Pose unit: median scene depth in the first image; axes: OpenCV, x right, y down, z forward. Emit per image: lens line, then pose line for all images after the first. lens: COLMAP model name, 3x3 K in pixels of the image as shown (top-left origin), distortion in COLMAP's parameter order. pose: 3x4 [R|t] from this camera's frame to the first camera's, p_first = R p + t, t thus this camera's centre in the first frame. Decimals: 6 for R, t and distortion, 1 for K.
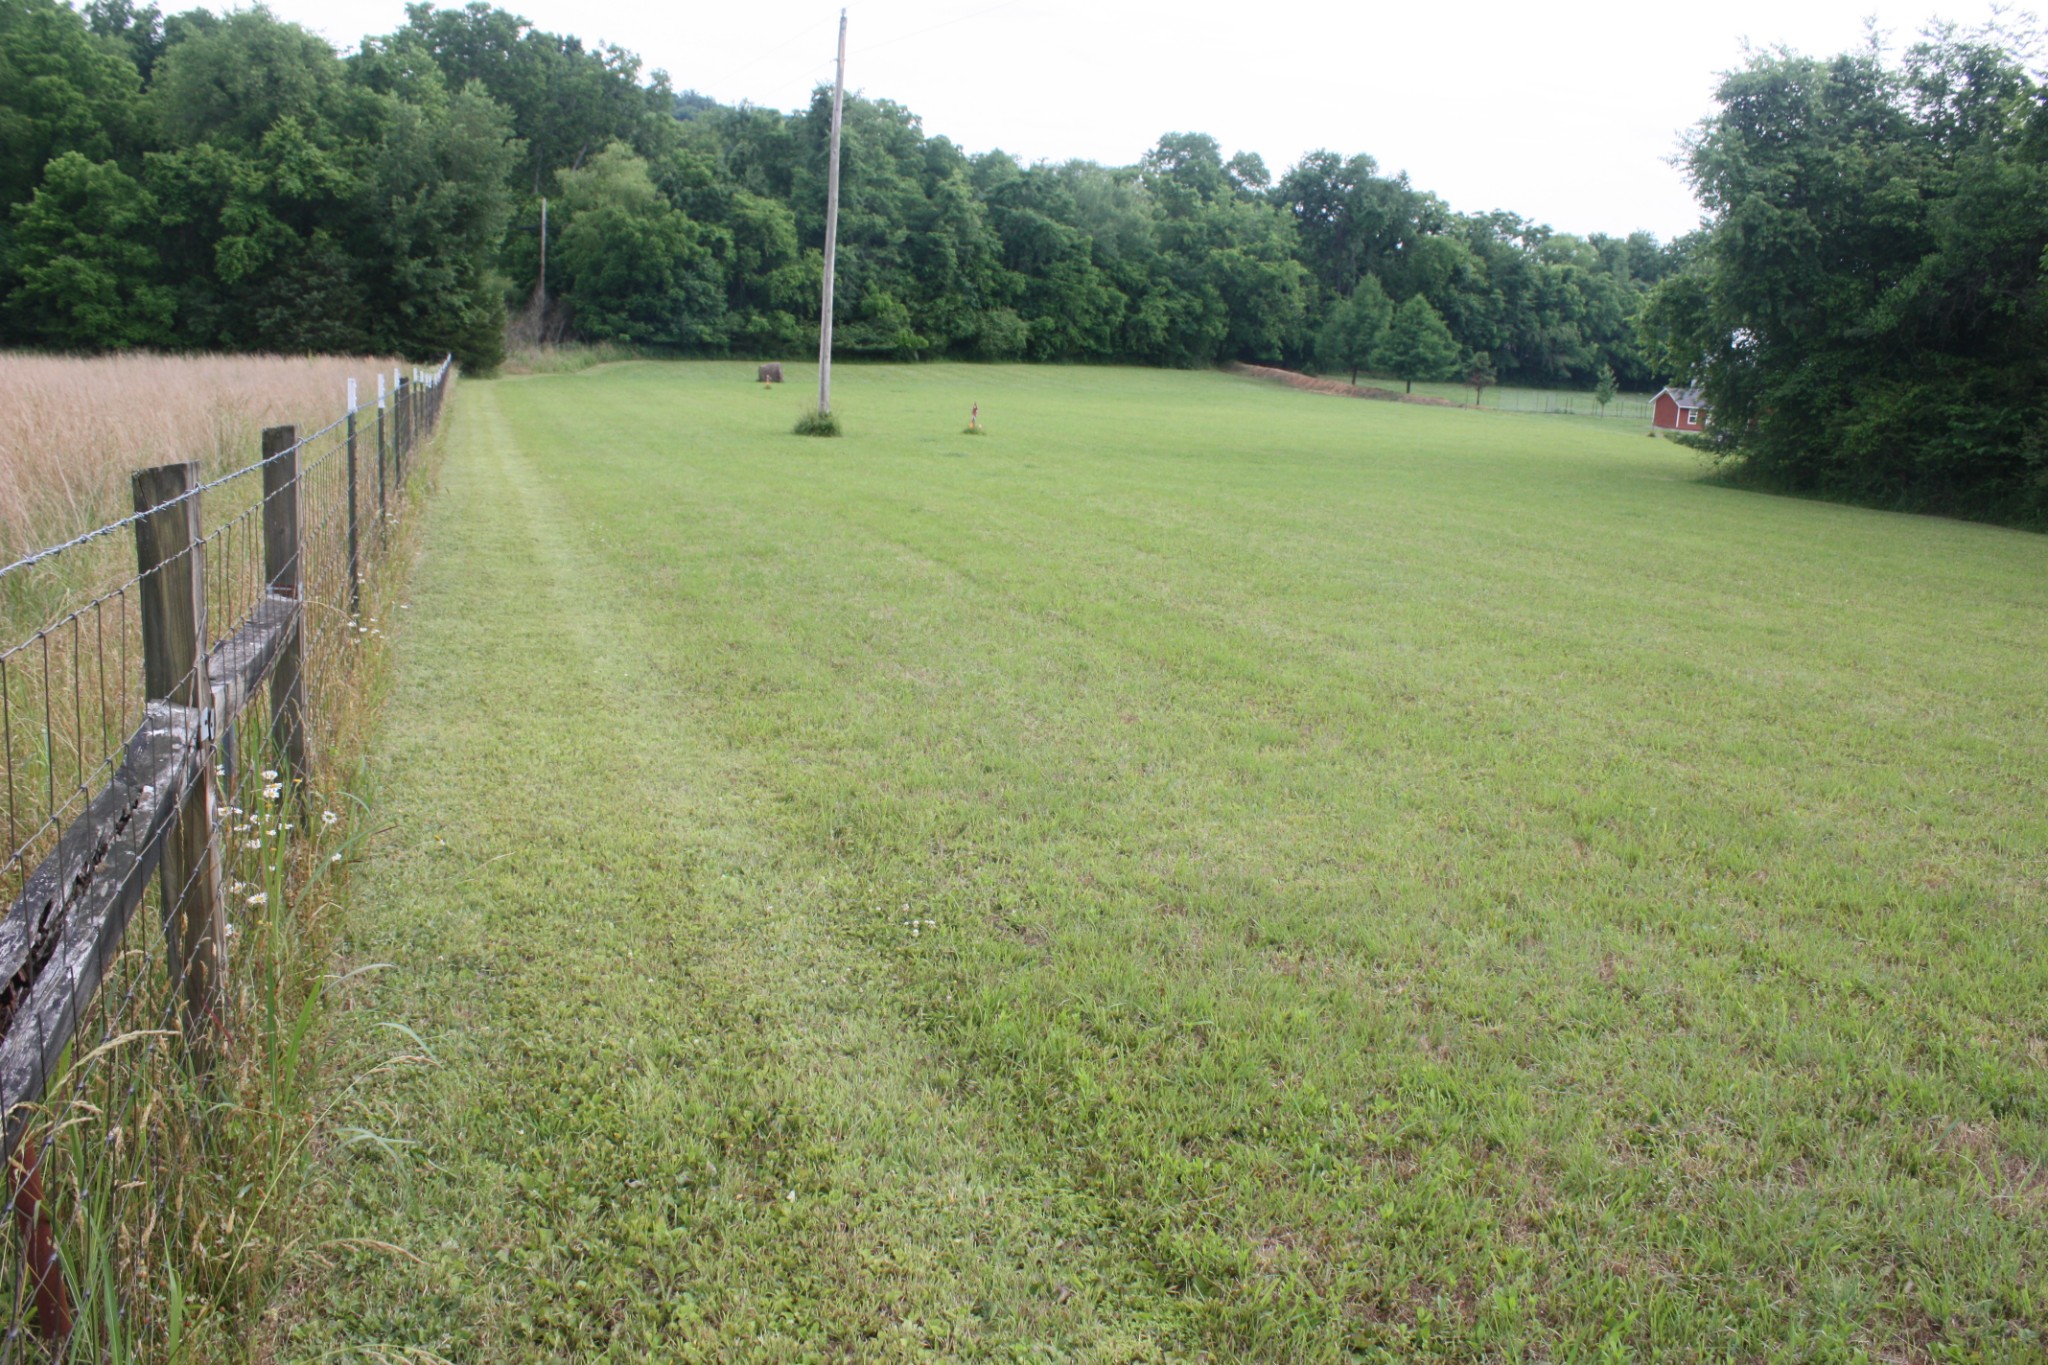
lens RADIAL K [[1706.0, 0, 1038.6], [0, 1706.0, 665.2], [0, 0, 1]] dist [-0.167669, 0.150414]
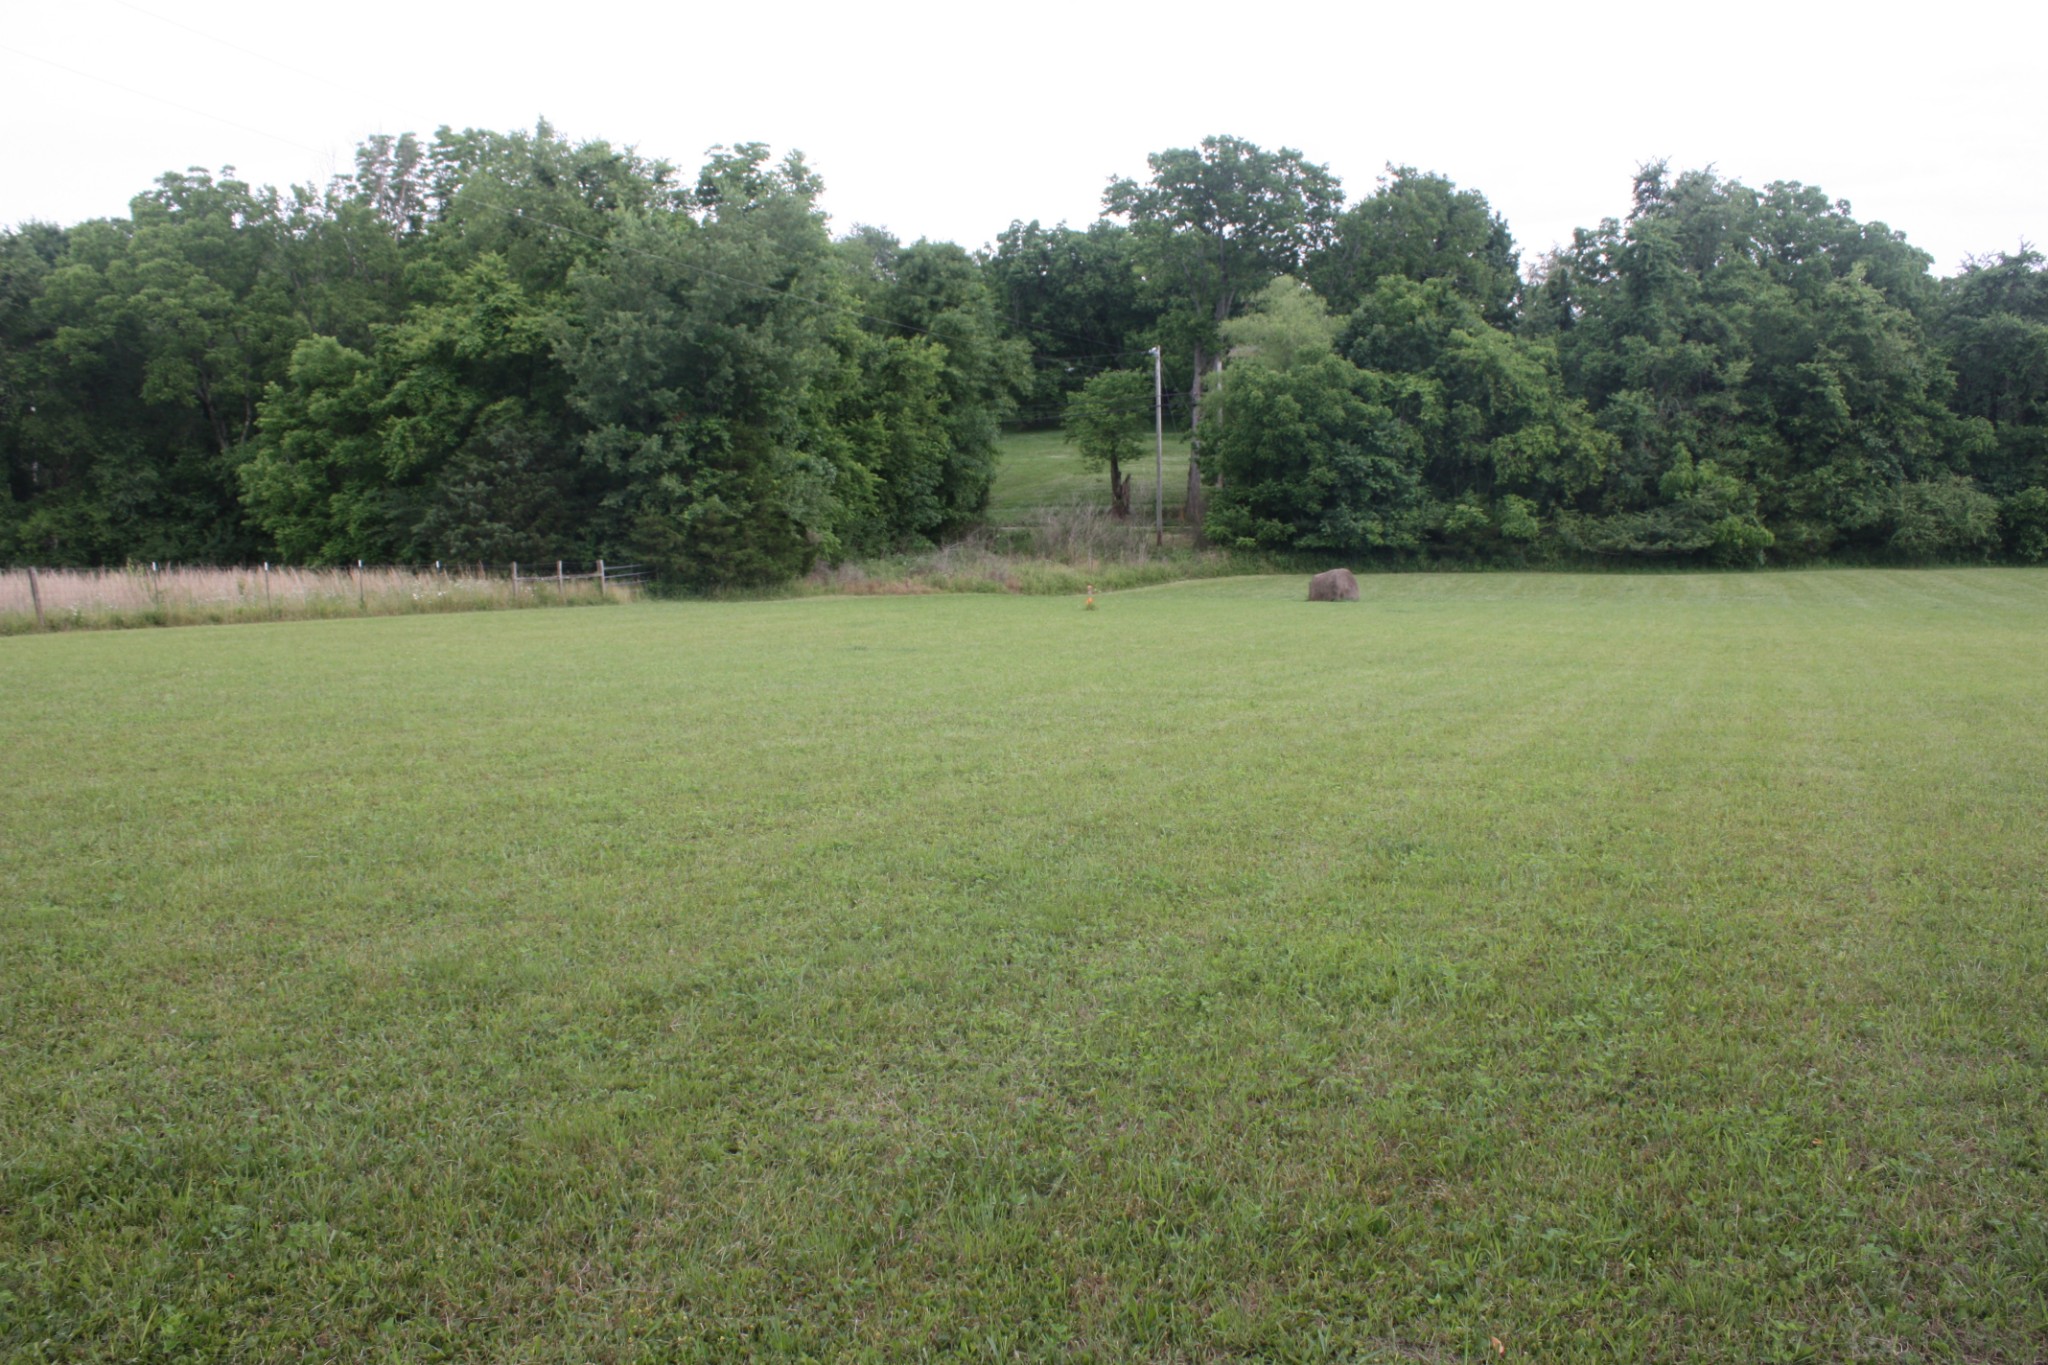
lens RADIAL K [[1706.0, 0, 1023.9], [0, 1706.0, 677.6], [0, 0, 1]] dist [-0.167669, 0.150414]
pose [[0.745243, 0.000177, -0.666793, 0.133907], [-0.088041, 0.991271, -0.098137, -0.054733], [0.660955, 0.131841, 0.738753, 0.374386]]
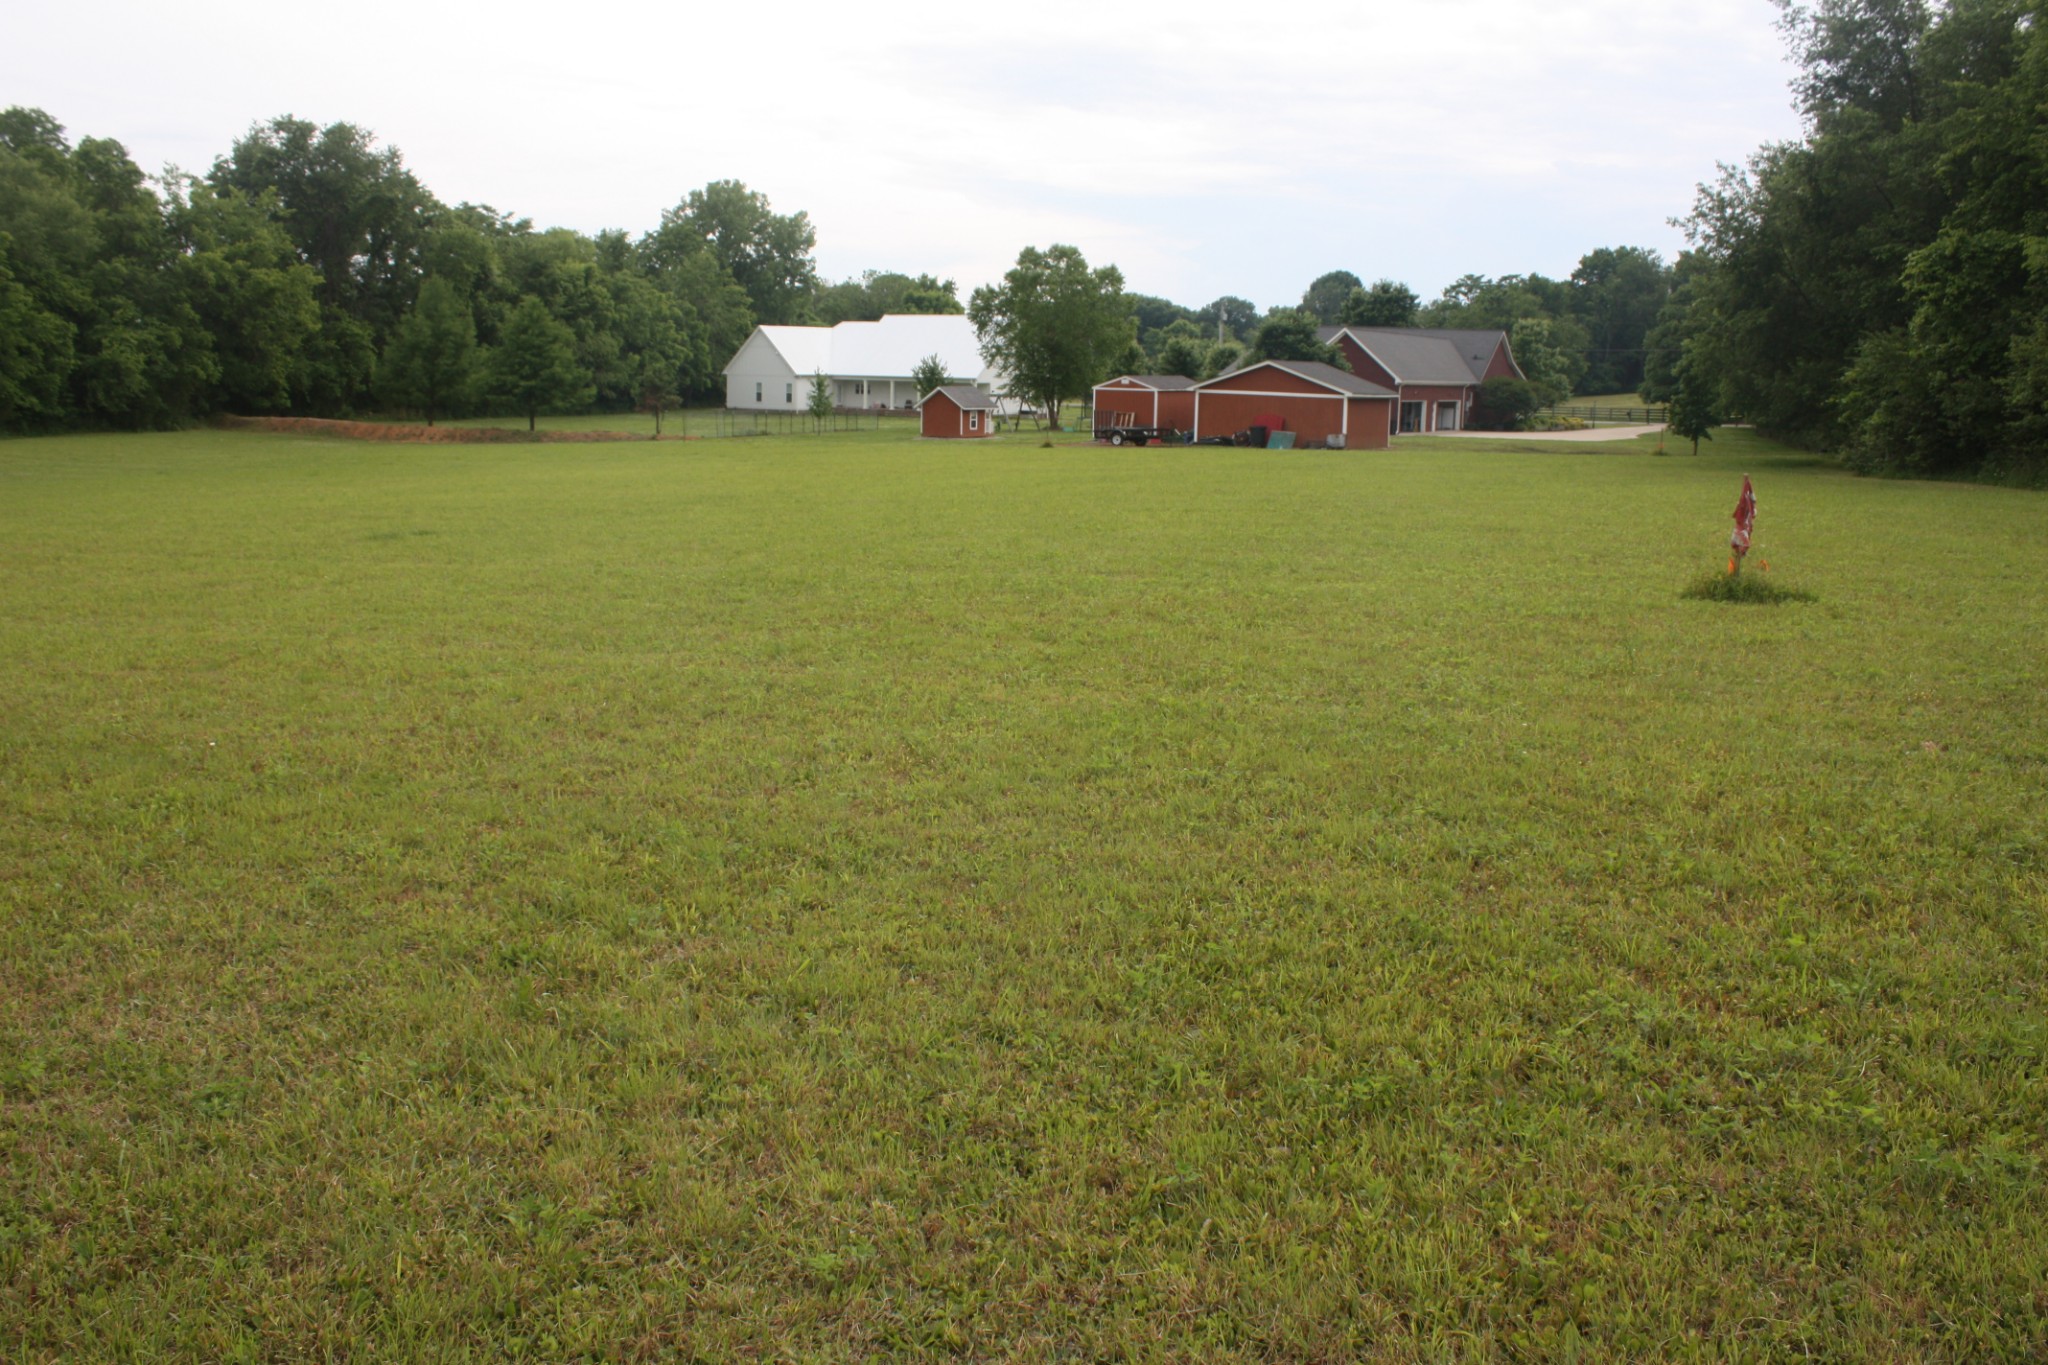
lens RADIAL K [[1706.0, 0, 1021.2], [0, 1706.0, 689.1], [0, 0, 1]] dist [-0.167669, 0.150414]
pose [[0.750506, -0.173923, 0.637567, -0.114584], [0.177717, 0.982325, 0.058773, -0.059904], [-0.636520, 0.069197, 0.768150, 0.332949]]
